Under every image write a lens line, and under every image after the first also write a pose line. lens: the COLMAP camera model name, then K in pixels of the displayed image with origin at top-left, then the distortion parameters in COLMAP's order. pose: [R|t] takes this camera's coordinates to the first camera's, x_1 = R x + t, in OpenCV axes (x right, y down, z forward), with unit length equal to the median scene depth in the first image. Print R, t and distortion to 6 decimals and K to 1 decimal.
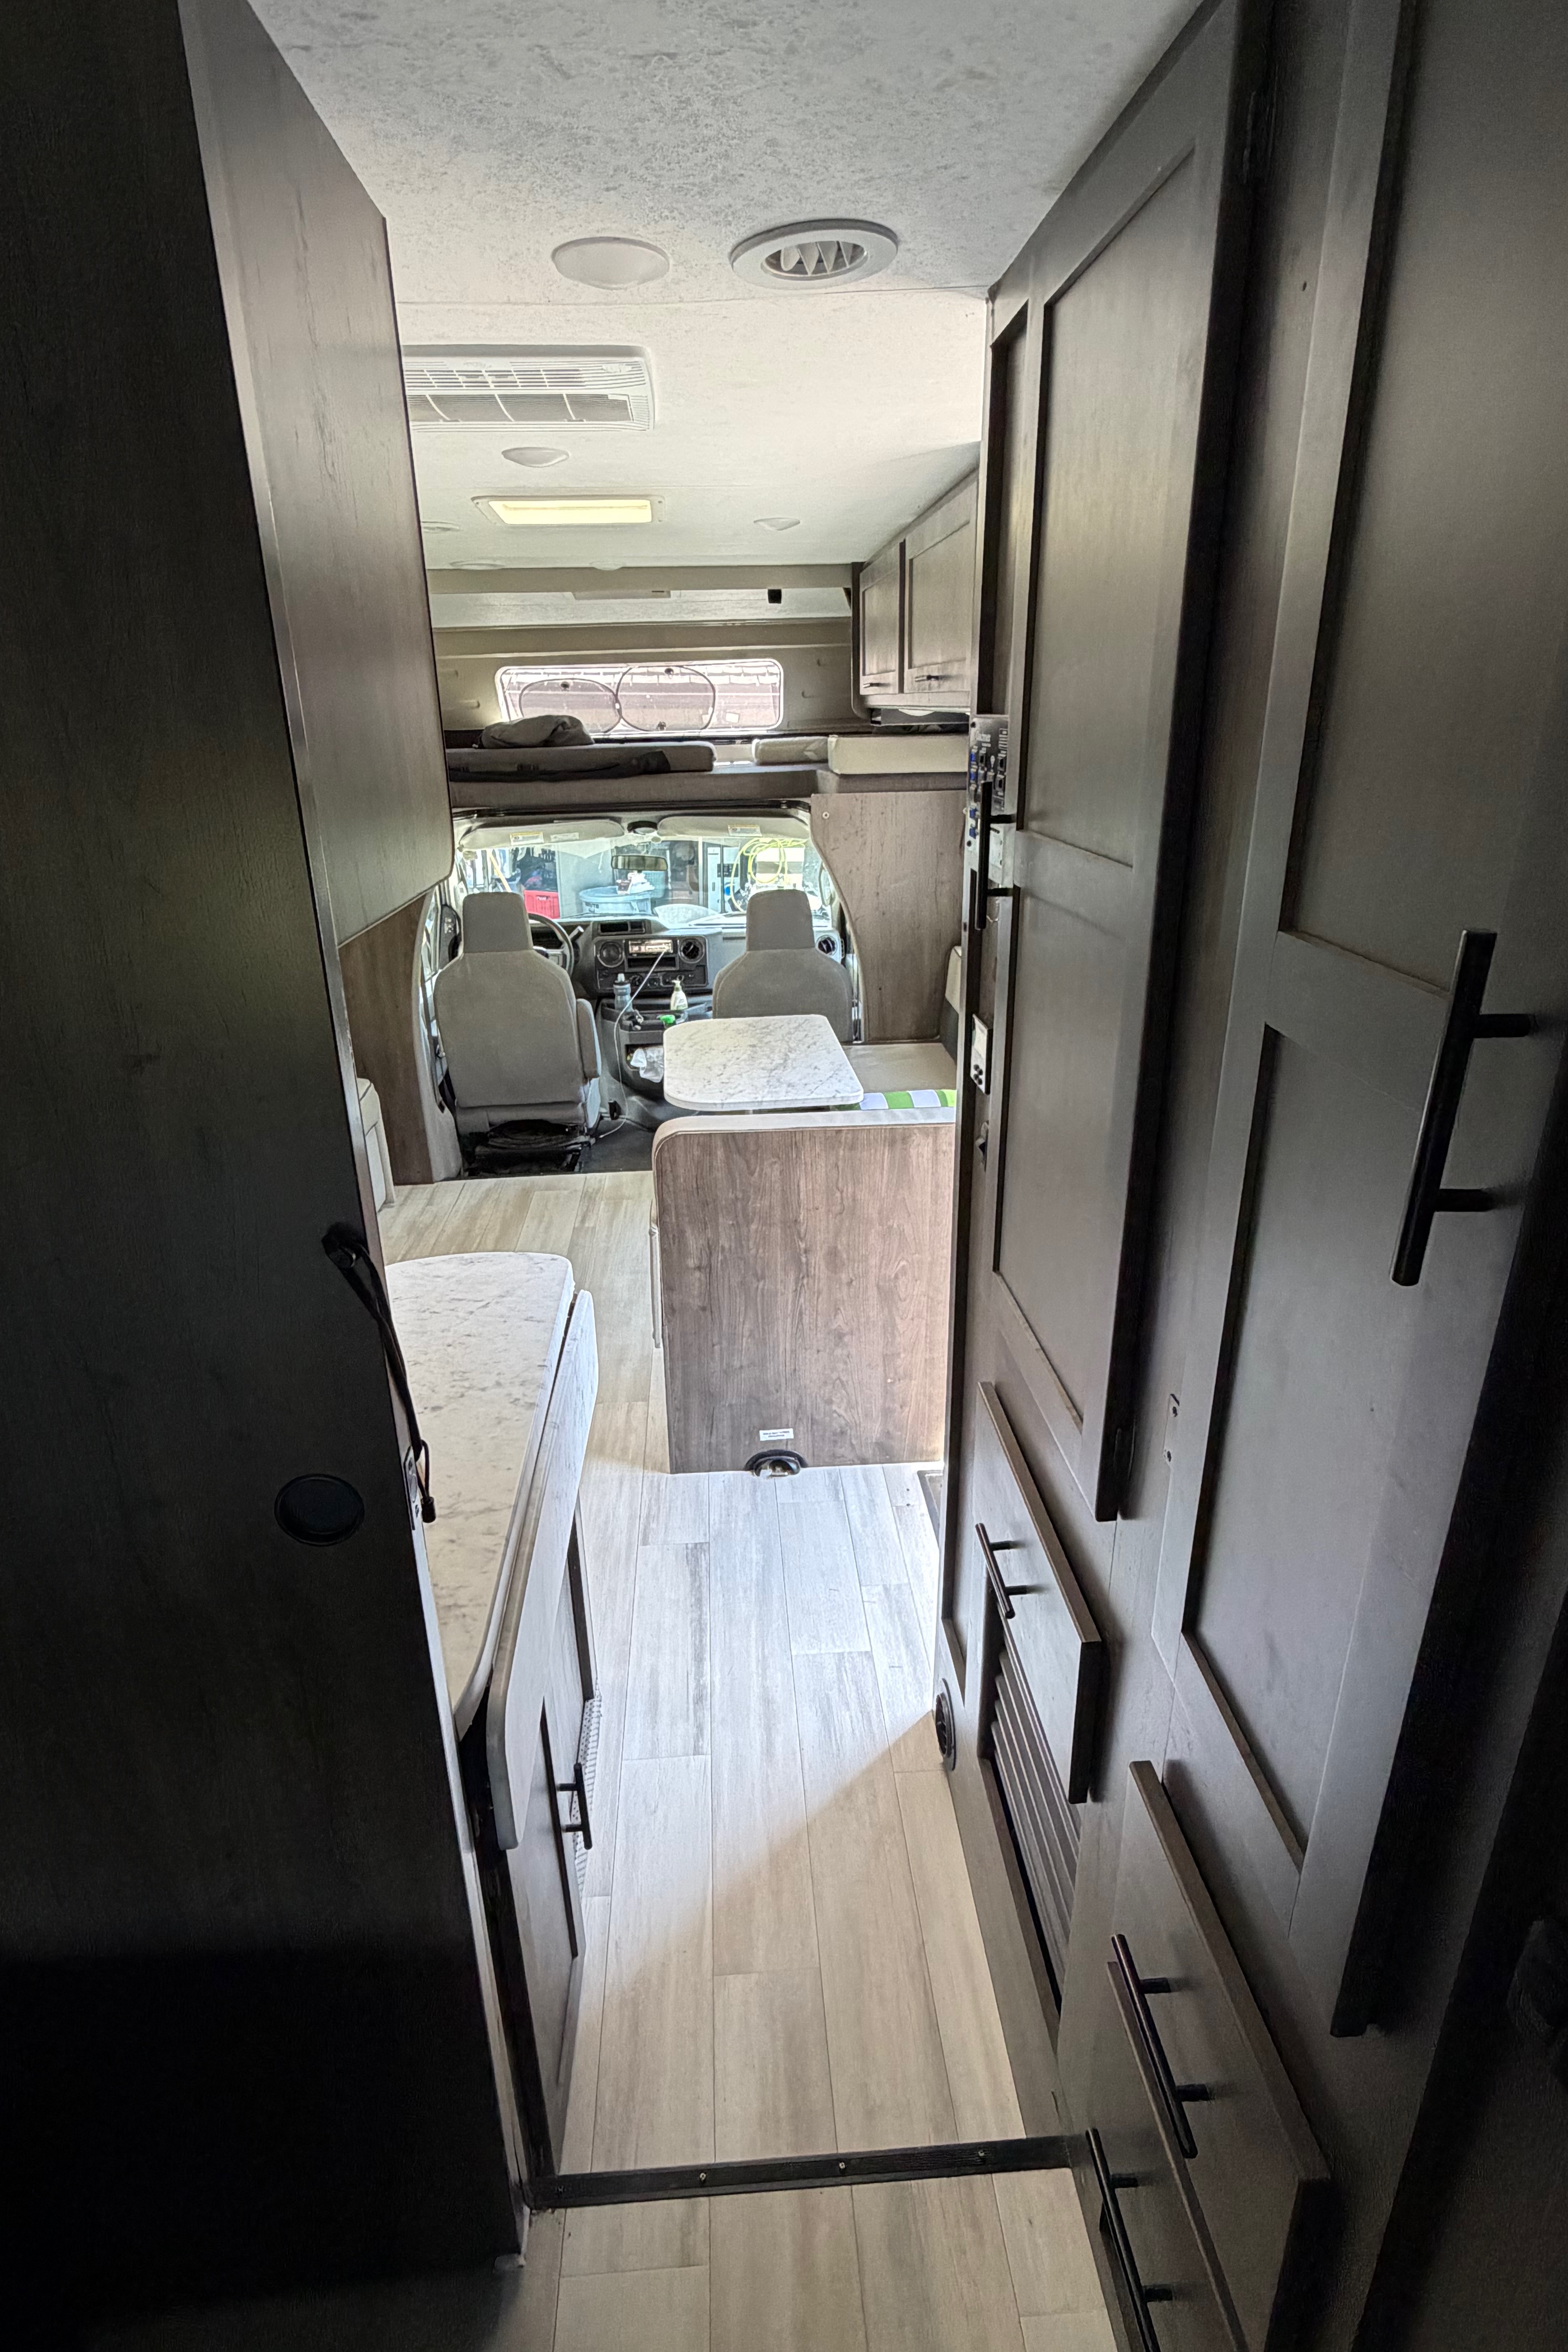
lens RADIAL K [[1196.7, 0, 783.5], [0, 1196.7, 1174.5], [0, 0, 1]] dist [0.001371, -0.000010]
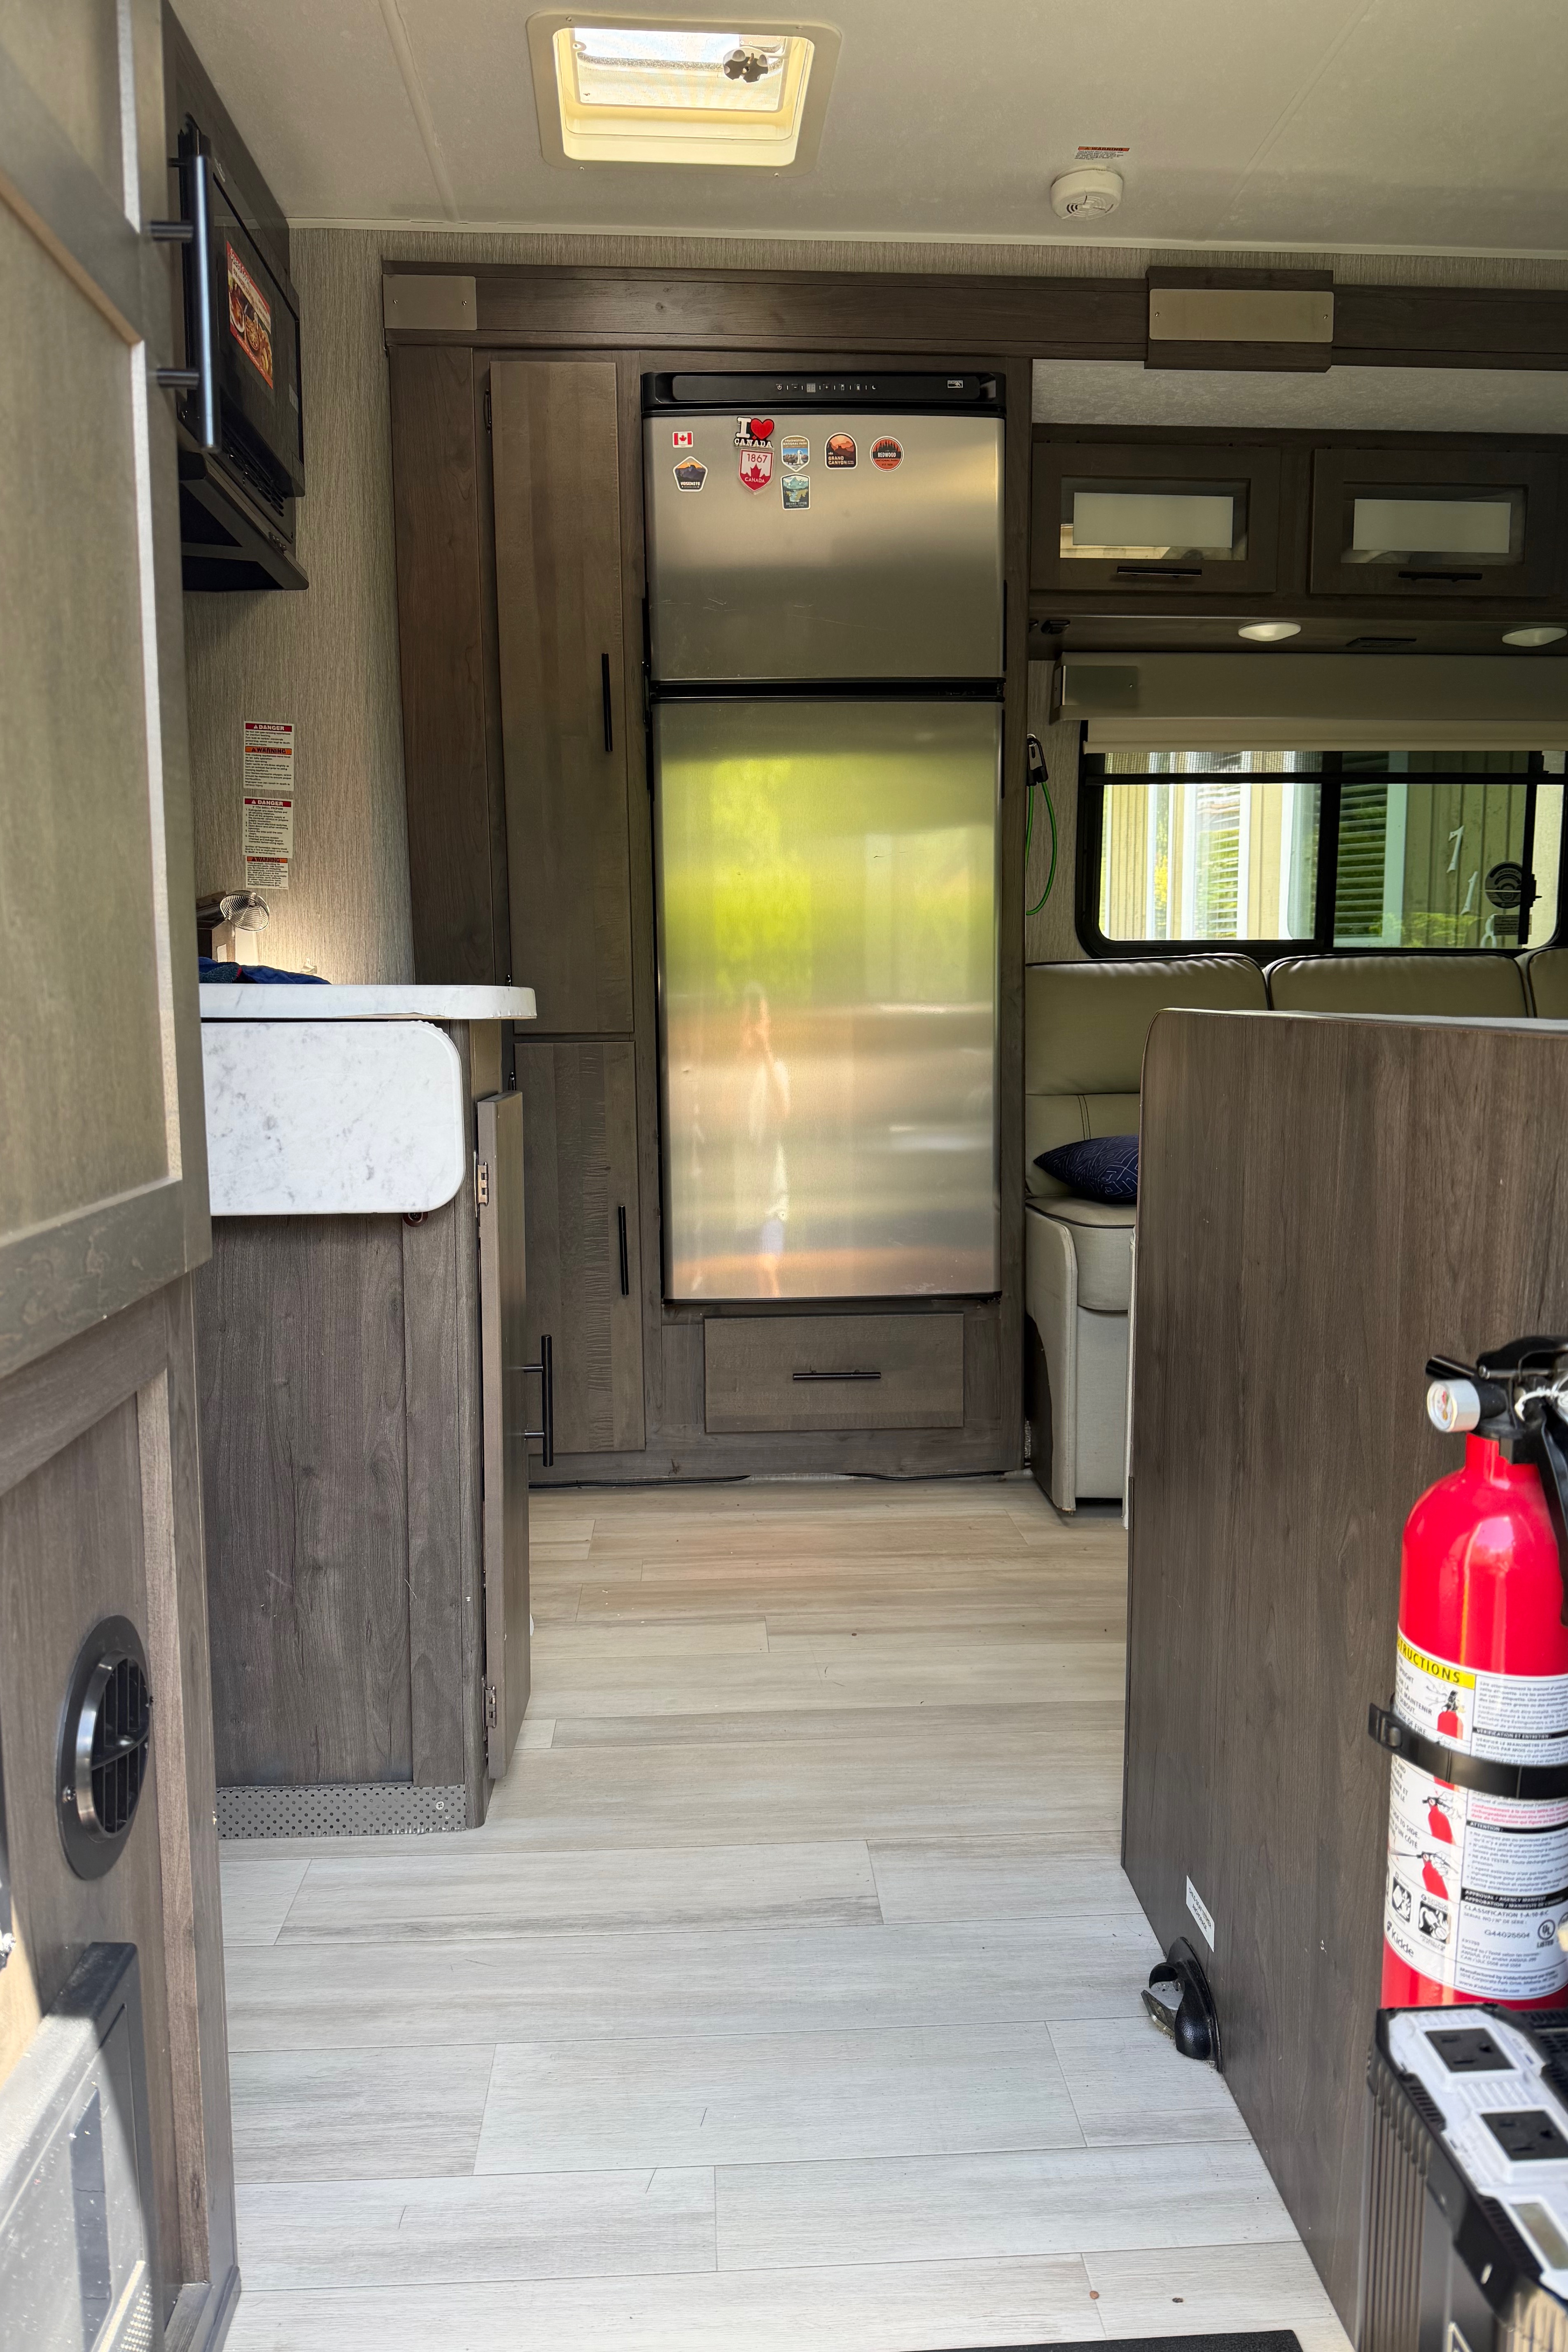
lens RADIAL K [[1664.2, 0, 785.1], [0, 1664.2, 1175.8], [0, 0, 1]] dist [0.008013, 0.000134]
pose [[0.000204, 0.136545, -0.990634, 0.197379], [-0.366884, 0.921564, 0.126950, -0.003072], [0.930267, 0.363422, 0.050285, 0.329482]]
